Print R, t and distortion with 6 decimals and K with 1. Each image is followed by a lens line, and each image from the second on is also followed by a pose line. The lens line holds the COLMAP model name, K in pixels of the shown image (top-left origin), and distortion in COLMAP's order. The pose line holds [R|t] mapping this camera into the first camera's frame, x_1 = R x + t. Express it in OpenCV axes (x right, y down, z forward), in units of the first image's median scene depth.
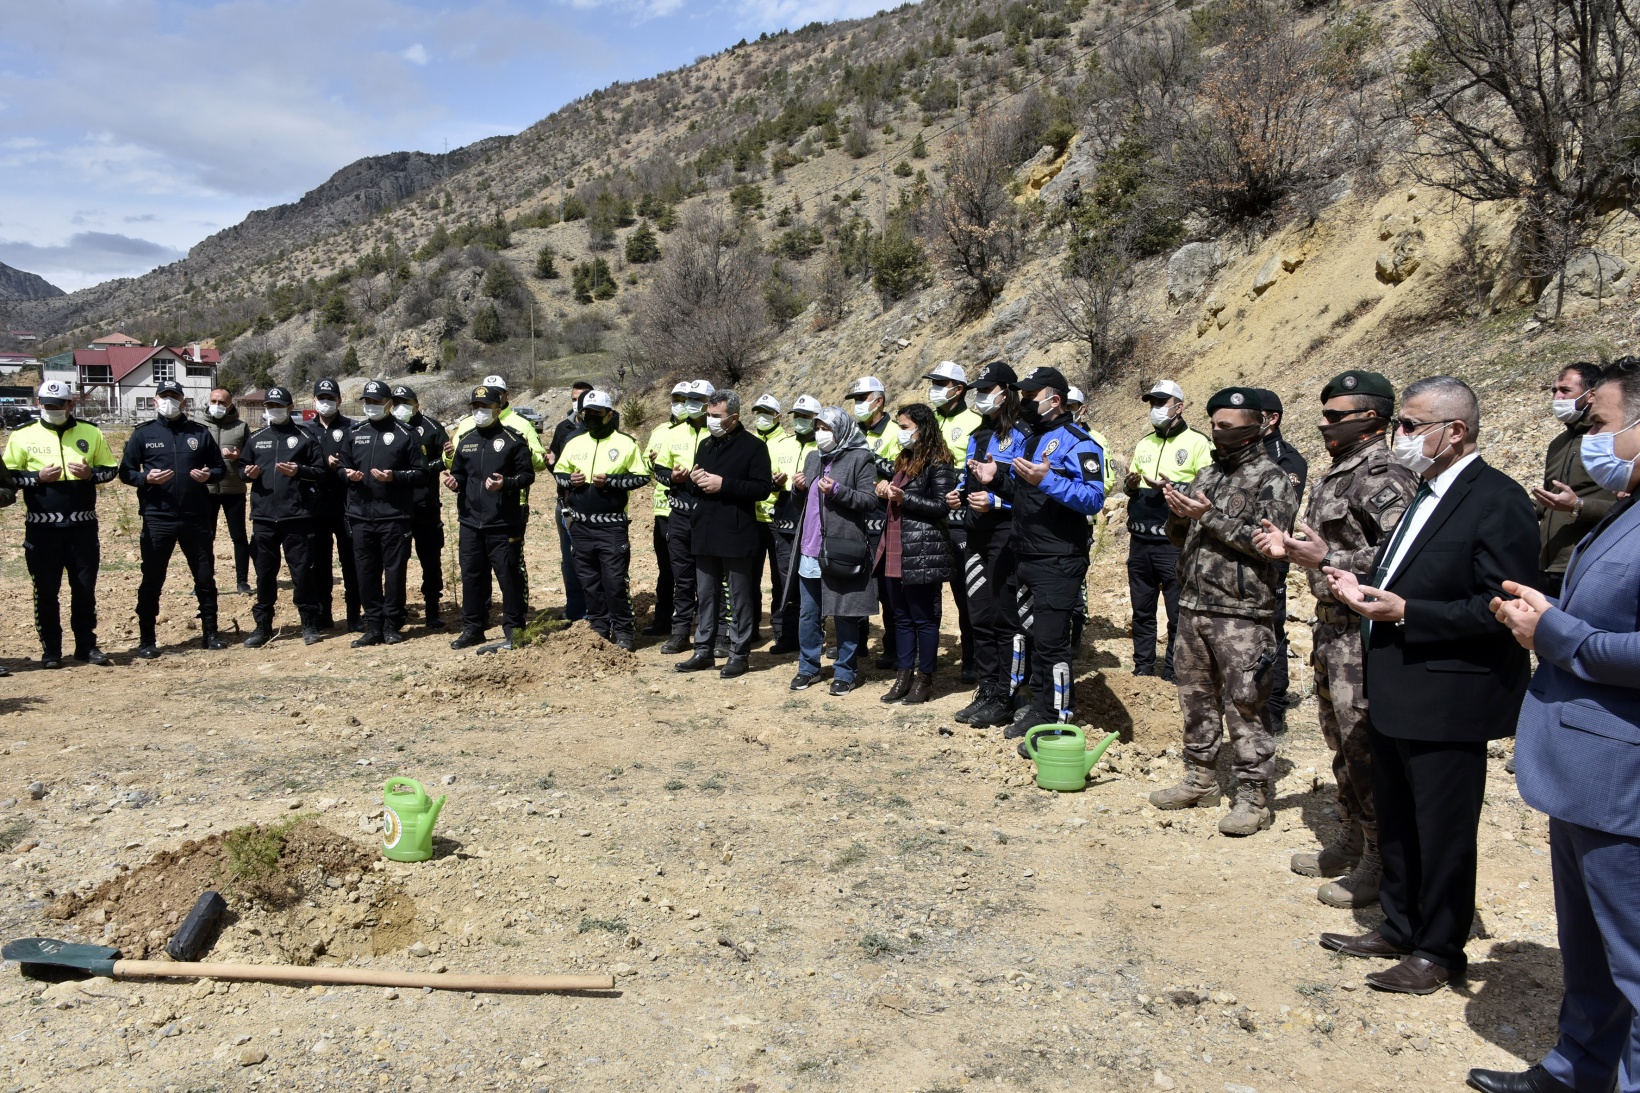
lens RADIAL K [[1278.5, 0, 812.3], [0, 1278.5, 555.9], [0, 0, 1]] dist [-0.037655, -0.010323]
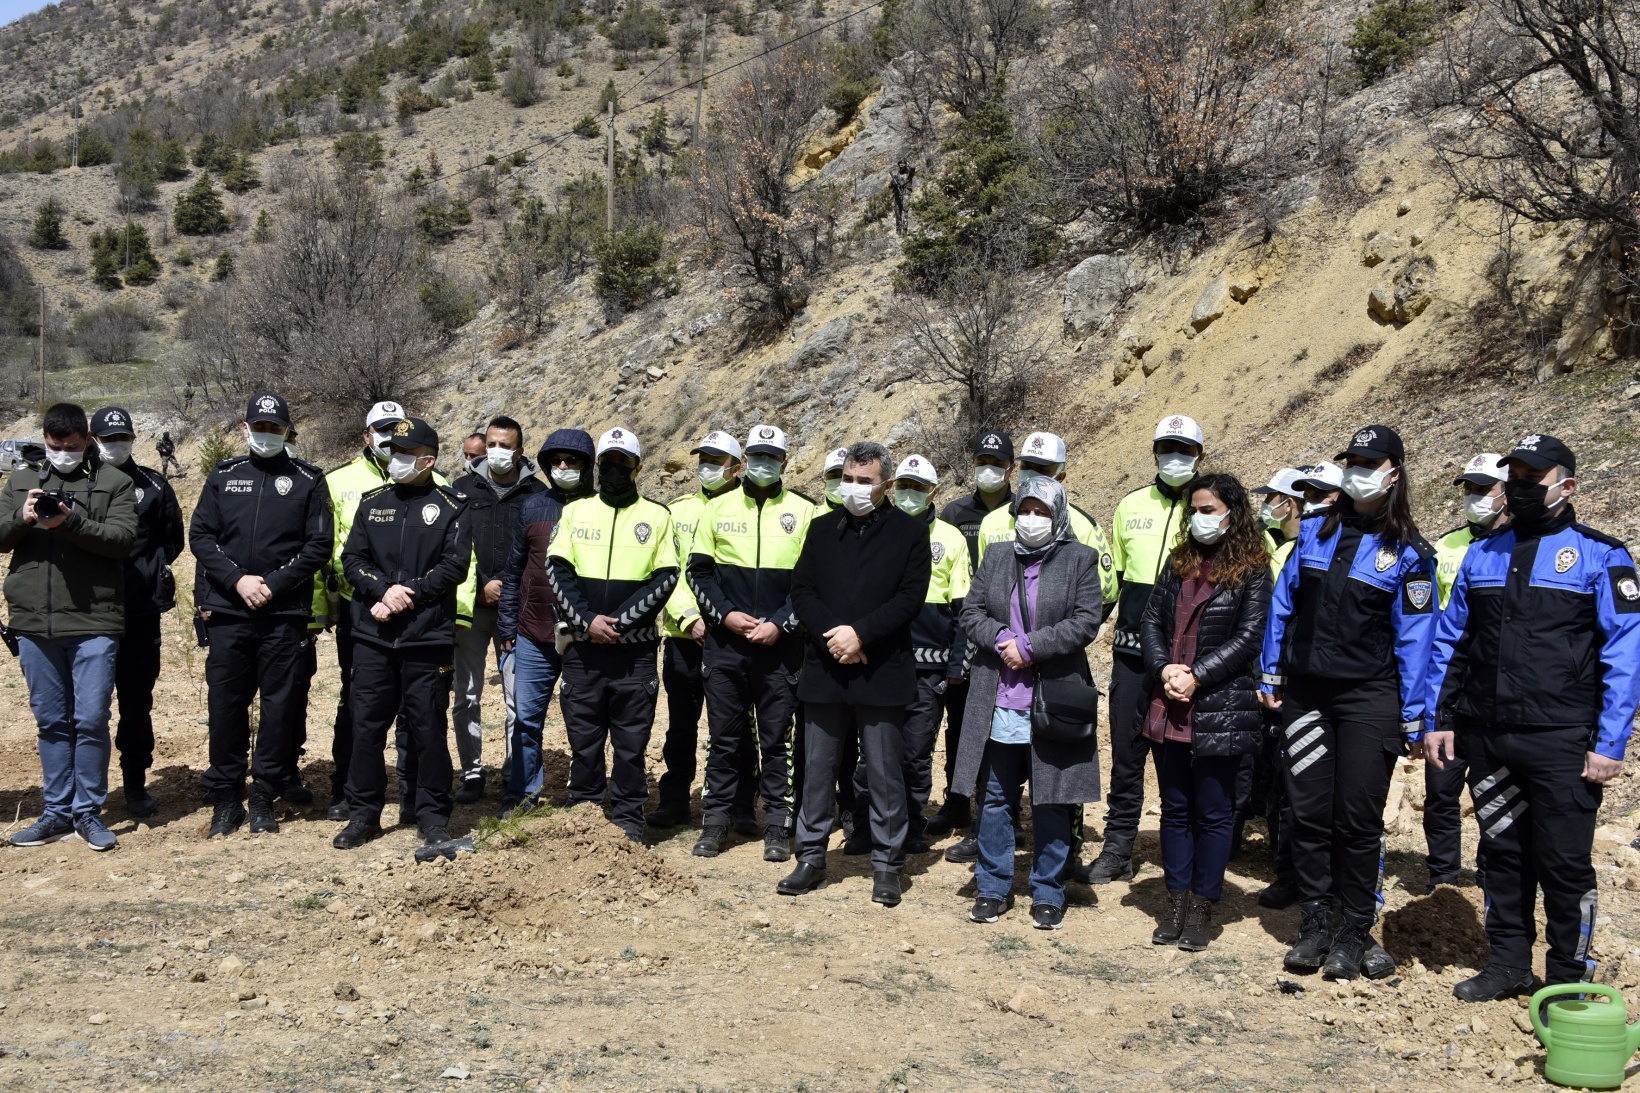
lens RADIAL K [[1820.3, 0, 796.2], [0, 1820.3, 552.0], [0, 0, 1]] dist [-0.015014, 0.000000]
pose [[0.978676, 0.028871, 0.203373, -0.058732], [-0.015044, 0.997489, -0.069210, -0.002430], [-0.204860, 0.064674, 0.976652, 0.026193]]
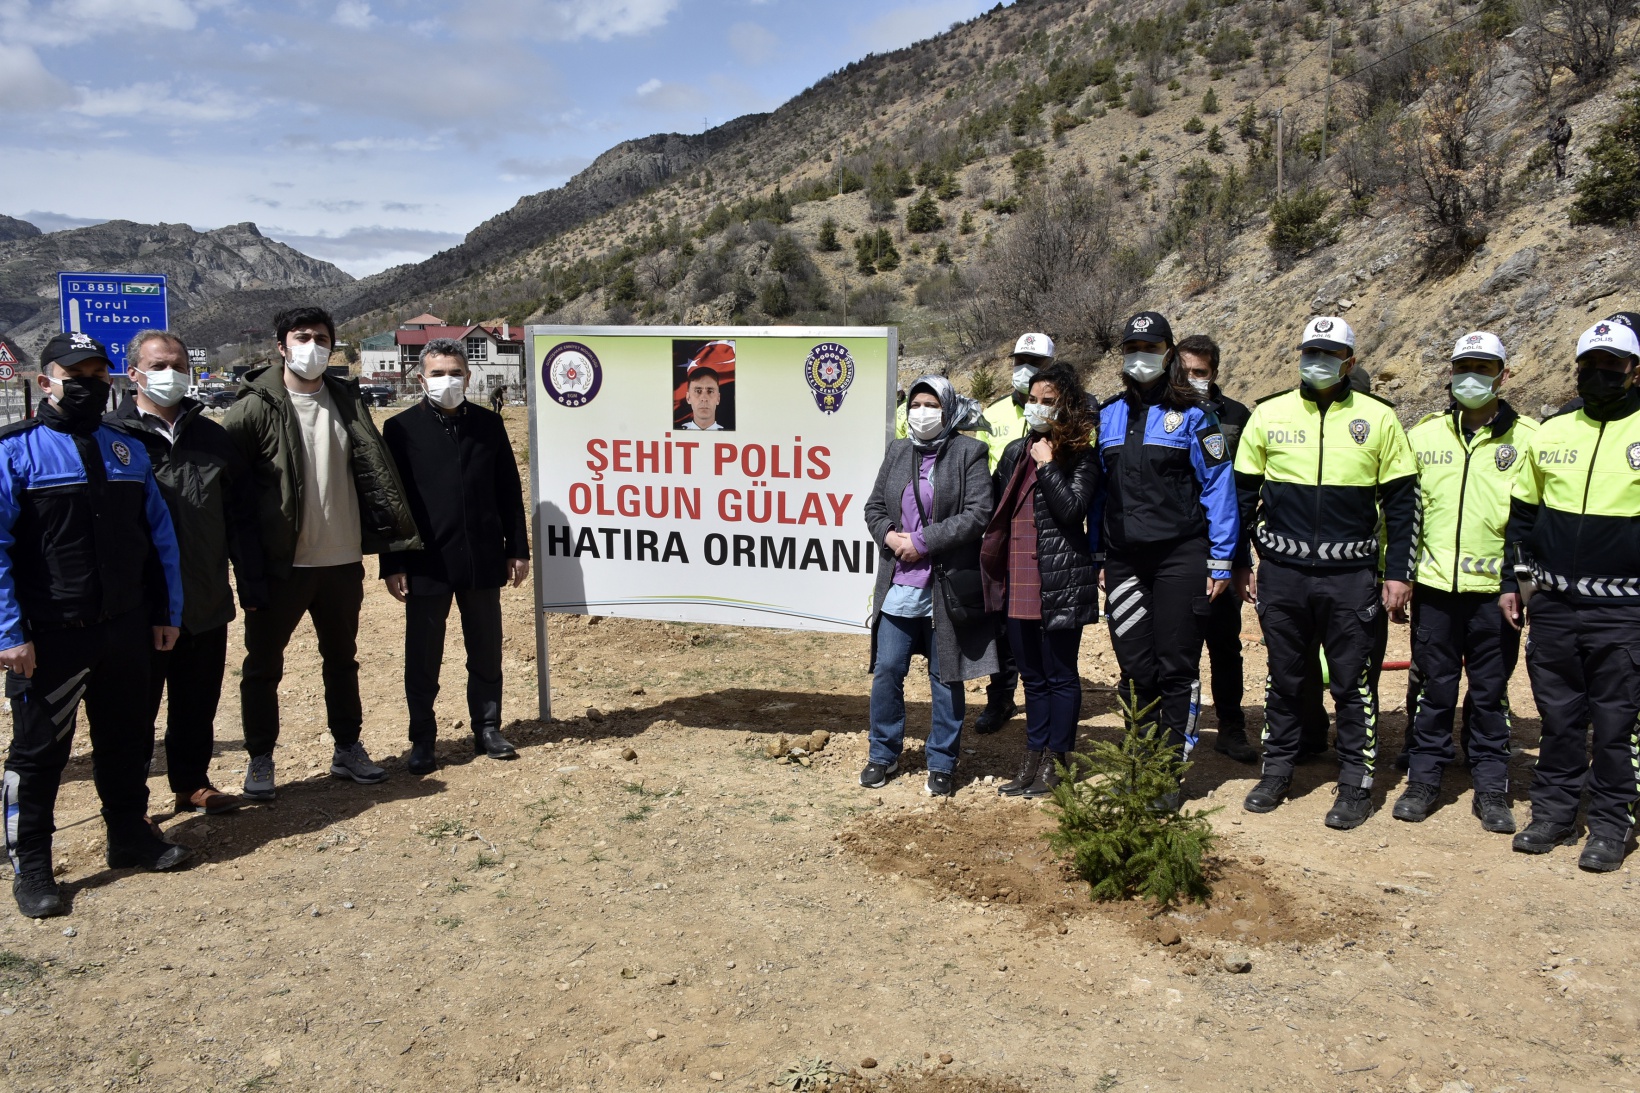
lens RADIAL K [[1278.5, 0, 792.2], [0, 1278.5, 541.3], [0, 0, 1]] dist [-0.037655, -0.010323]
pose [[0.980733, 0.012099, -0.194976, -0.150428], [-0.010149, 0.999888, 0.011000, -0.007016], [0.195087, -0.008809, 0.980746, 0.057345]]
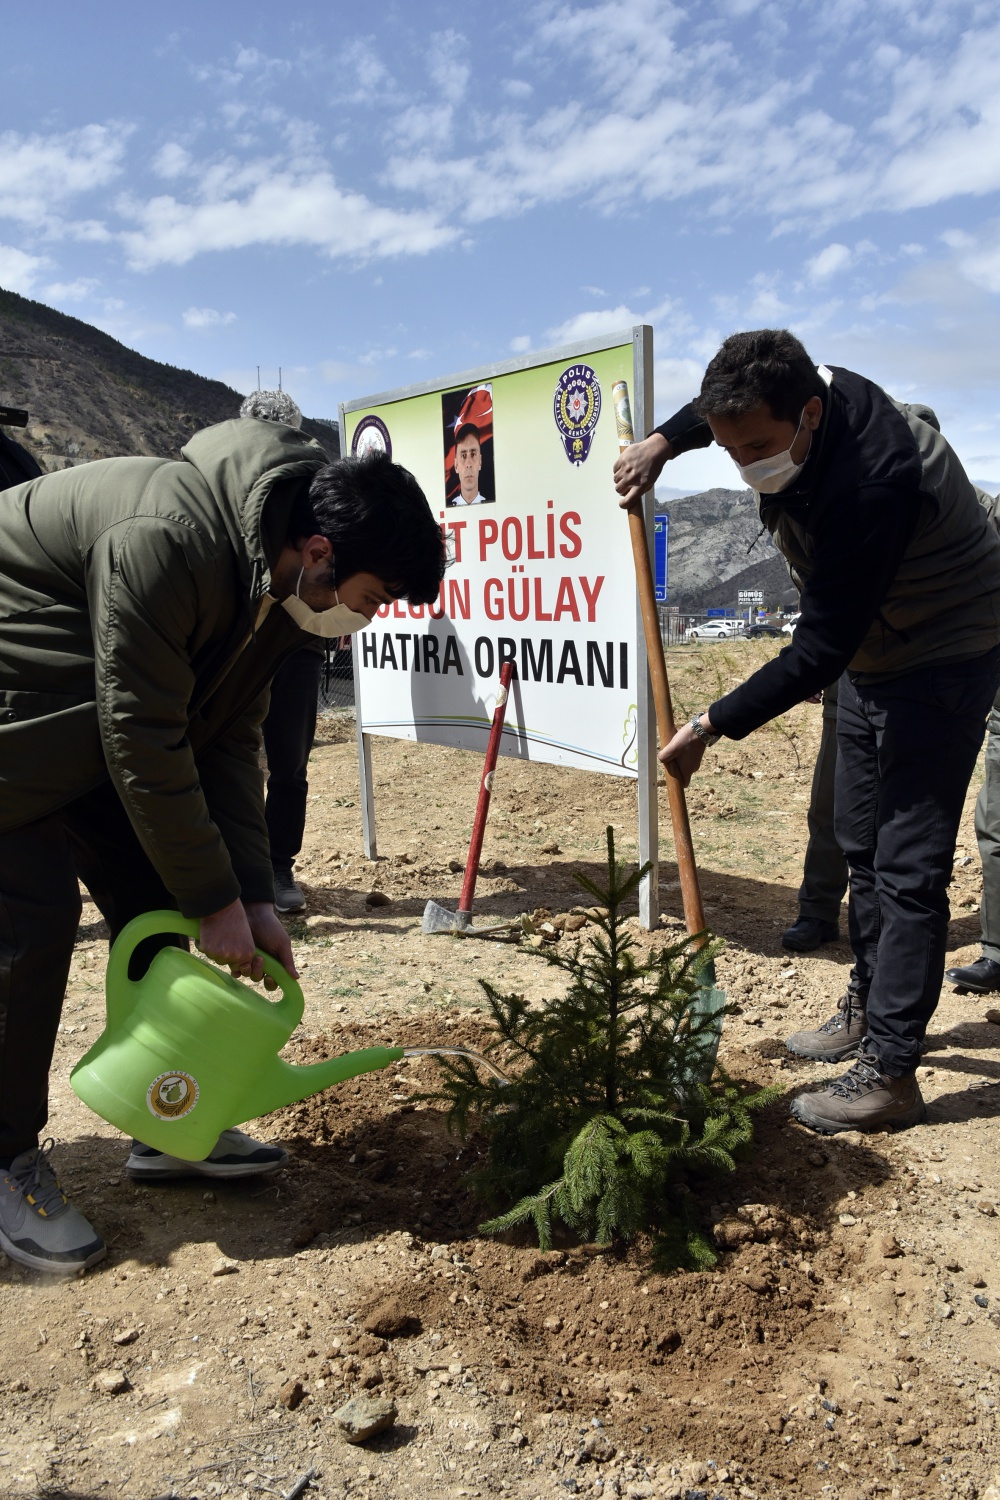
lens RADIAL K [[1169.3, 0, 511.3], [0, 1169.3, 754.6], [0, 0, 1]] dist [-0.037655, -0.010323]
pose [[0.657247, 0.066116, -0.750770, -0.106440], [-0.070532, 0.997169, 0.026069, 0.001385], [0.750368, 0.035820, 0.660049, 0.131385]]
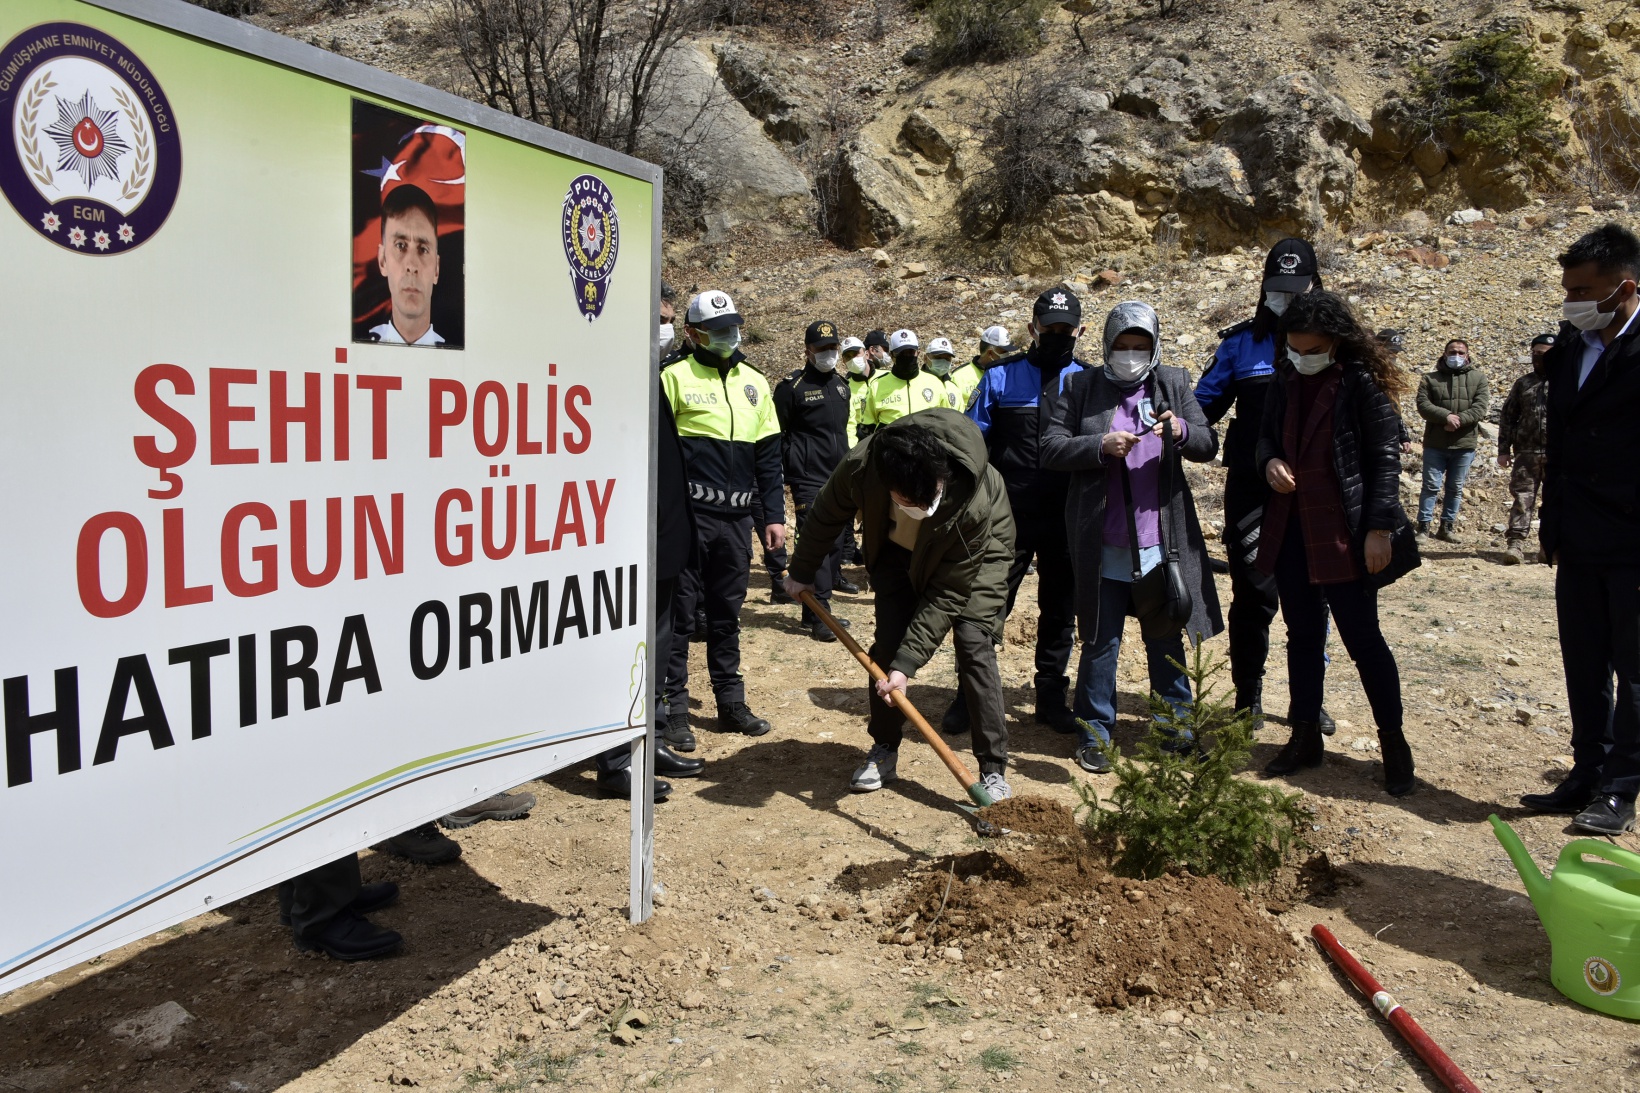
lens RADIAL K [[1278.5, 0, 821.3], [0, 1278.5, 538.9], [0, 0, 1]] dist [-0.037655, -0.010323]
pose [[0.367744, -0.112776, 0.923063, -0.234867], [0.124707, 0.989634, 0.071227, -0.011050], [-0.921527, 0.088920, 0.377995, 0.158819]]
